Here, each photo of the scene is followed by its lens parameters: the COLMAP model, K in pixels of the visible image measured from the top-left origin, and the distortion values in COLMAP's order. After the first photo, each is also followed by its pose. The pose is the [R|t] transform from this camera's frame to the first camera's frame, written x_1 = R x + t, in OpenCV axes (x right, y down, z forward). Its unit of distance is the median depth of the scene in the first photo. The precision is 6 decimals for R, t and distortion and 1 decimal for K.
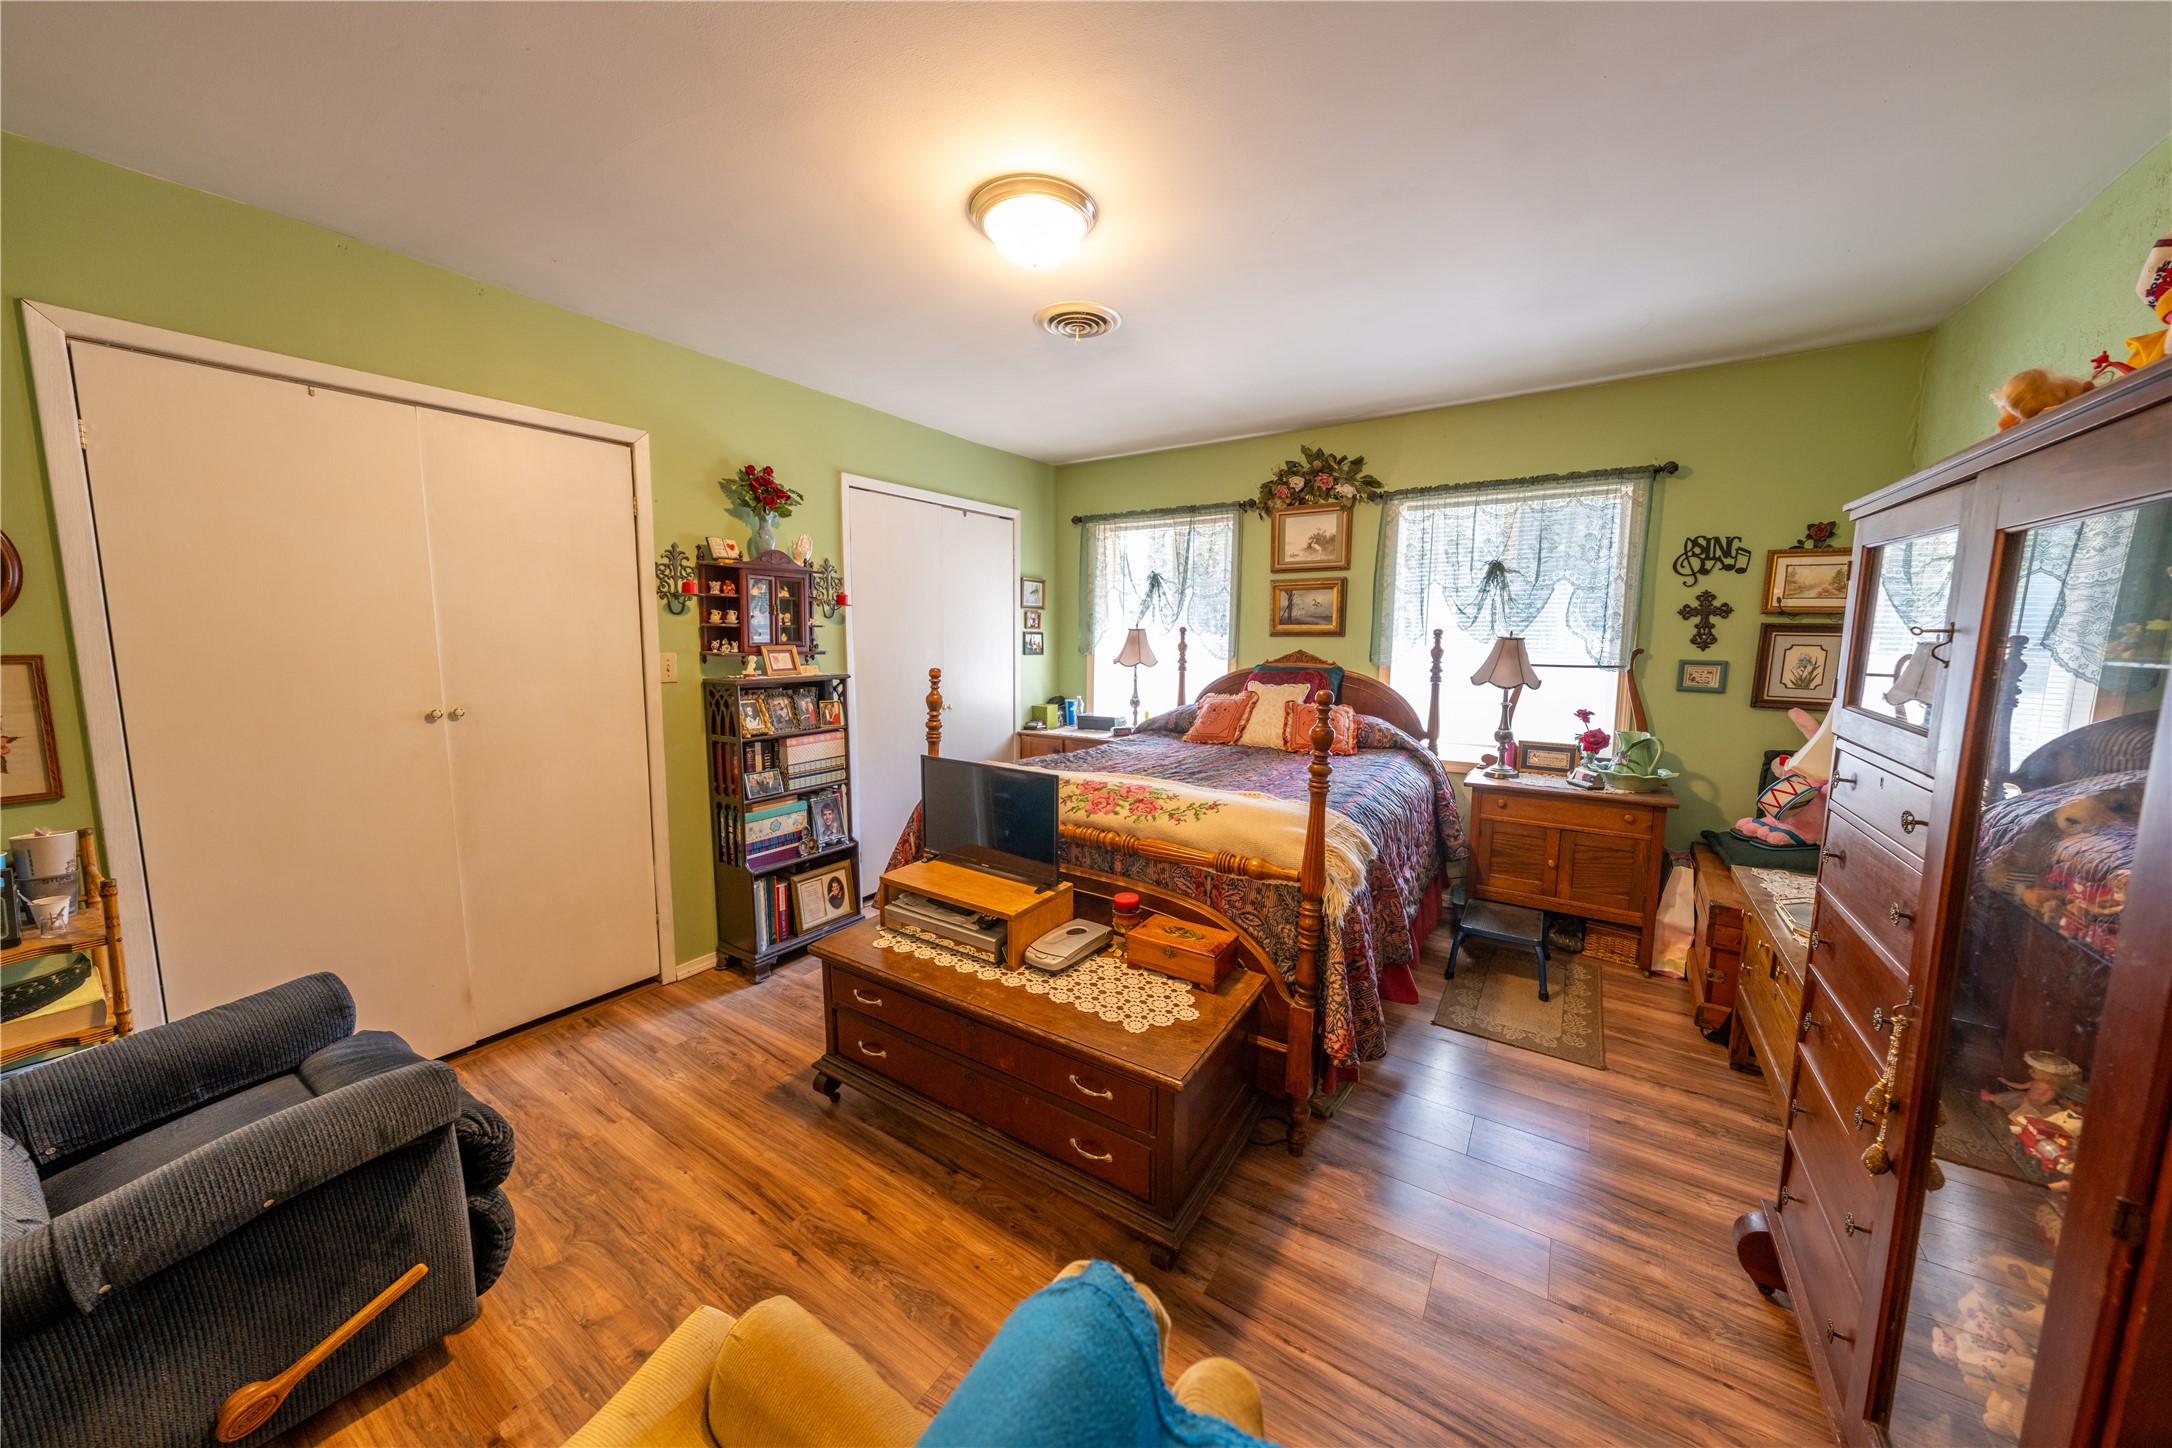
lens RADIAL K [[748.9, 0, 1090.2], [0, 748.9, 721.1], [0, 0, 1]] dist [-0.001318, 0.000013]
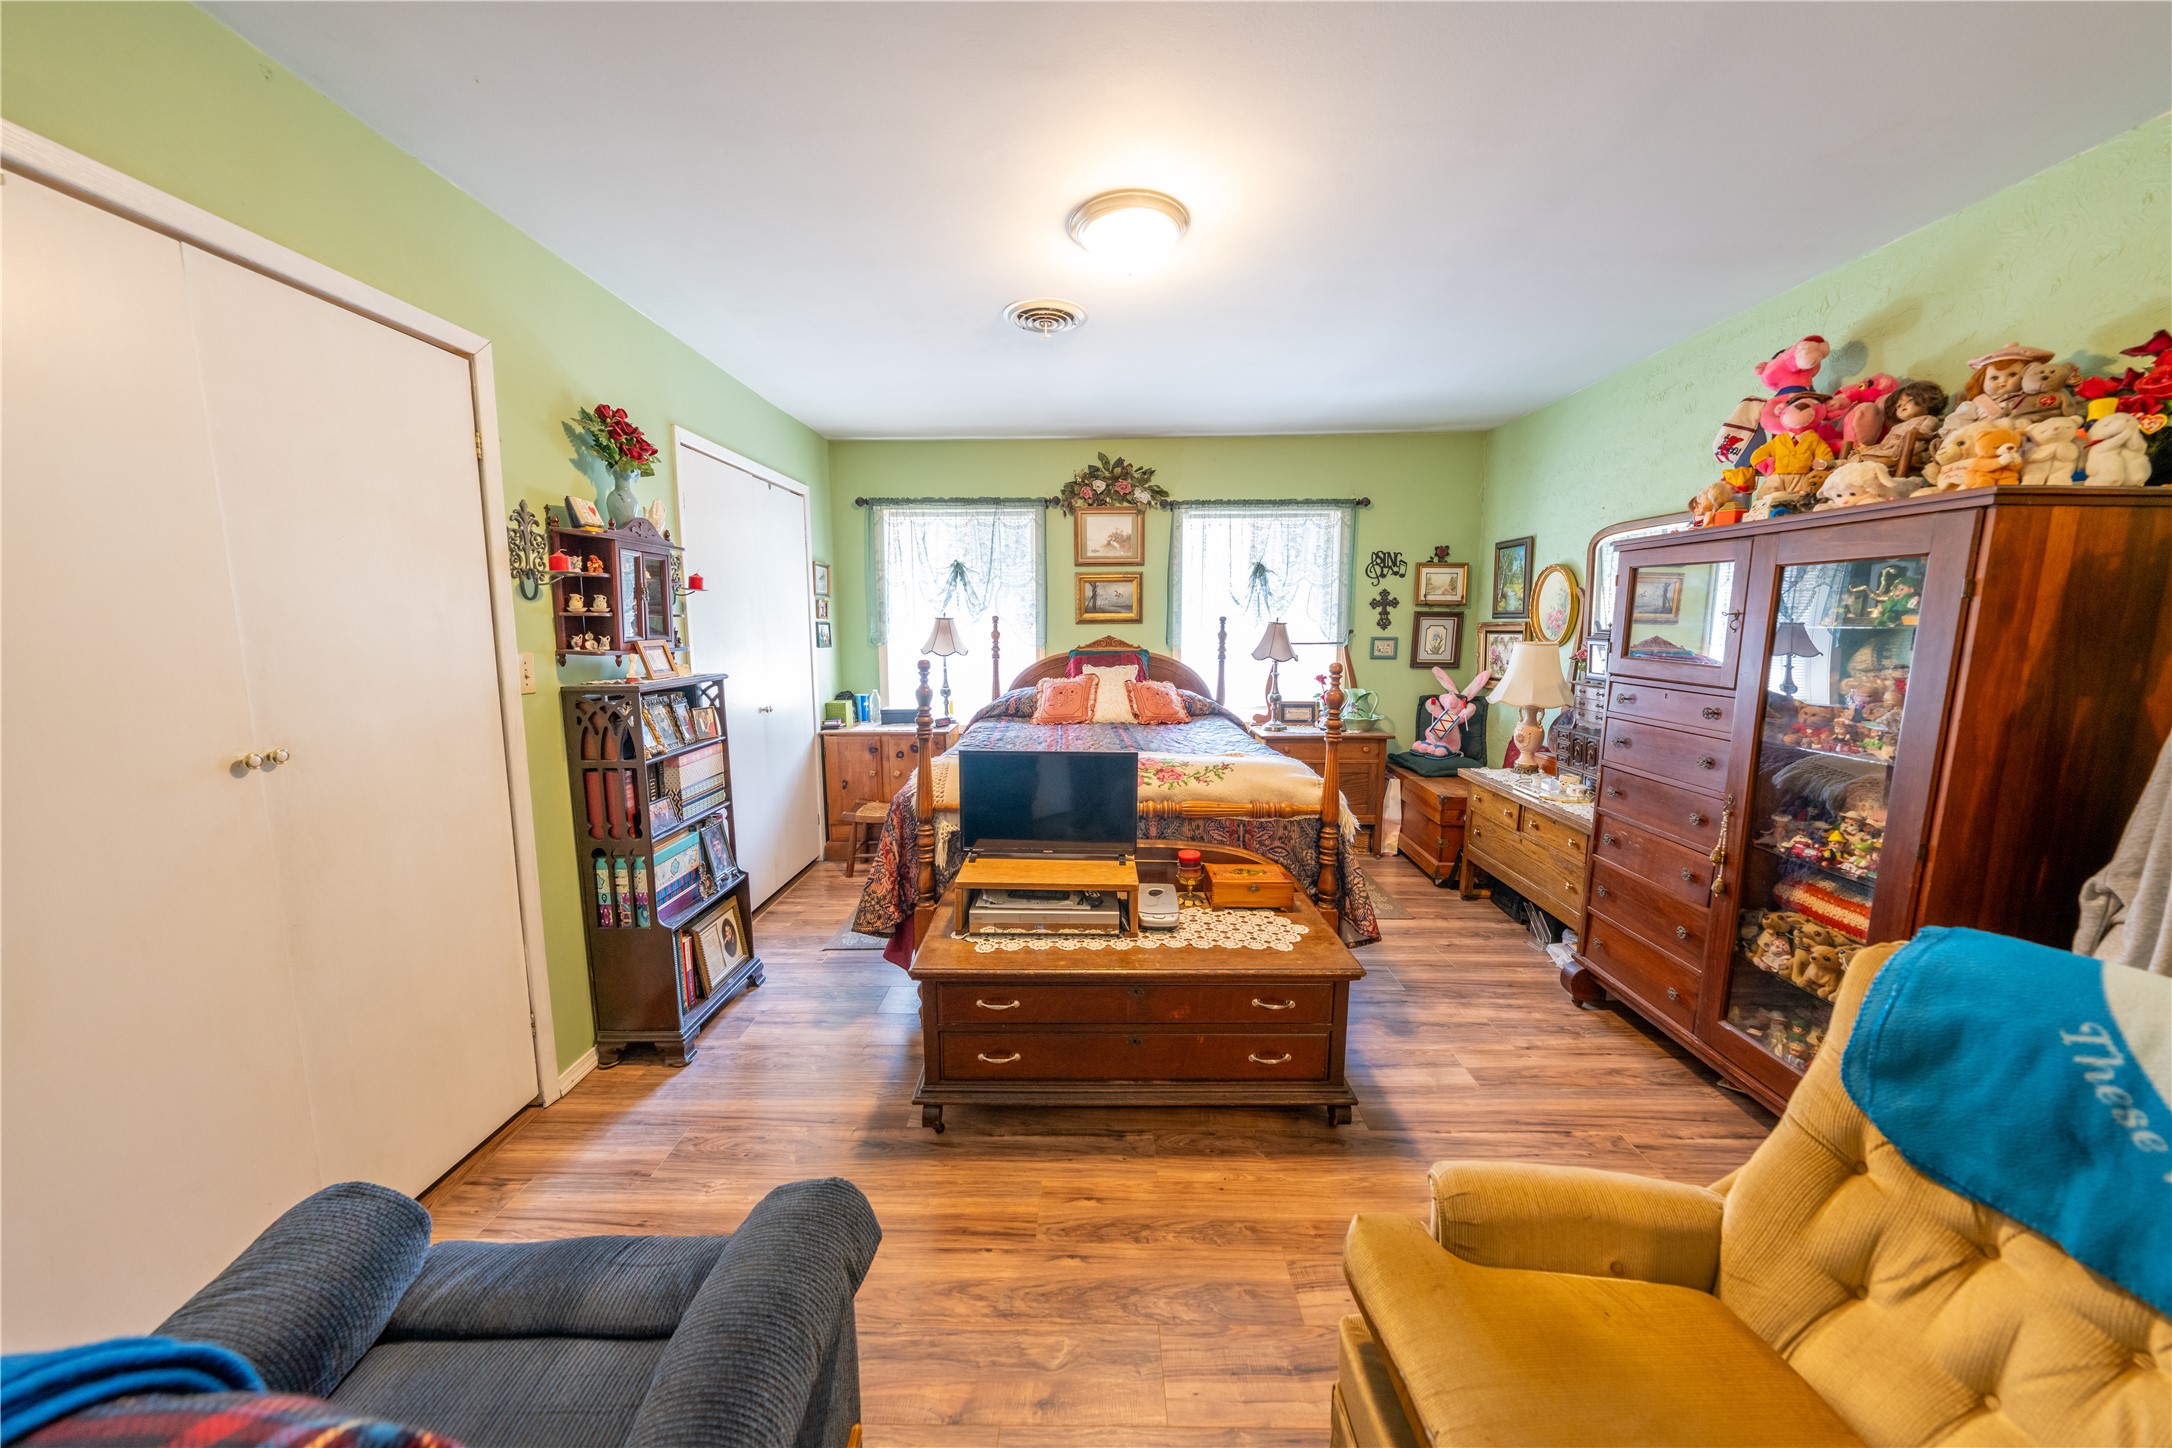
lens RADIAL K [[748.9, 0, 1098.9], [0, 748.9, 722.6], [0, 0, 1]] dist [-0.001318, 0.000013]
pose [[0.836577, -0.081102, 0.541813, -0.451705], [0.072833, 0.996668, 0.036731, -0.009166], [-0.542986, 0.008734, 0.839696, 0.082749]]
